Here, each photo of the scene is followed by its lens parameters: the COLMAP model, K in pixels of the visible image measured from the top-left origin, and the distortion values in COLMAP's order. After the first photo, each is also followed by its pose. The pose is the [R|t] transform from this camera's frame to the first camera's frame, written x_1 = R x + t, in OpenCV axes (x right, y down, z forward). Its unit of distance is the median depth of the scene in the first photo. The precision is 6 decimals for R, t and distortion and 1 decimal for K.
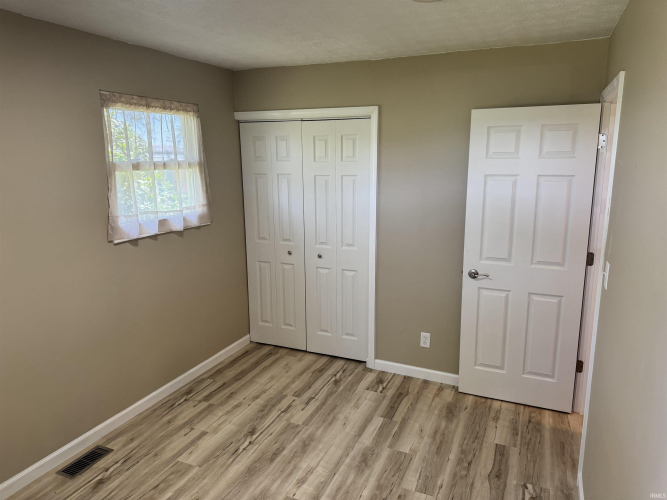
lens RADIAL K [[477.4, 0, 334.2], [0, 477.4, 246.9], [0, 0, 1]] dist [0.075755, -0.060759]
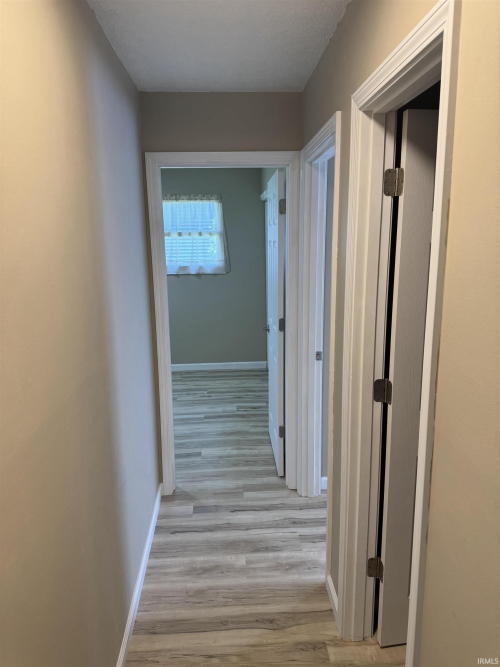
lens RADIAL K [[477.4, 0, 250.8], [0, 477.4, 336.1], [0, 0, 1]] dist [0.075755, -0.060759]
pose [[0.447323, 0.186549, -0.874701, 1.229564], [-0.160097, 0.978910, 0.126900, -0.064252], [0.879927, 0.083272, 0.467755, 0.421652]]
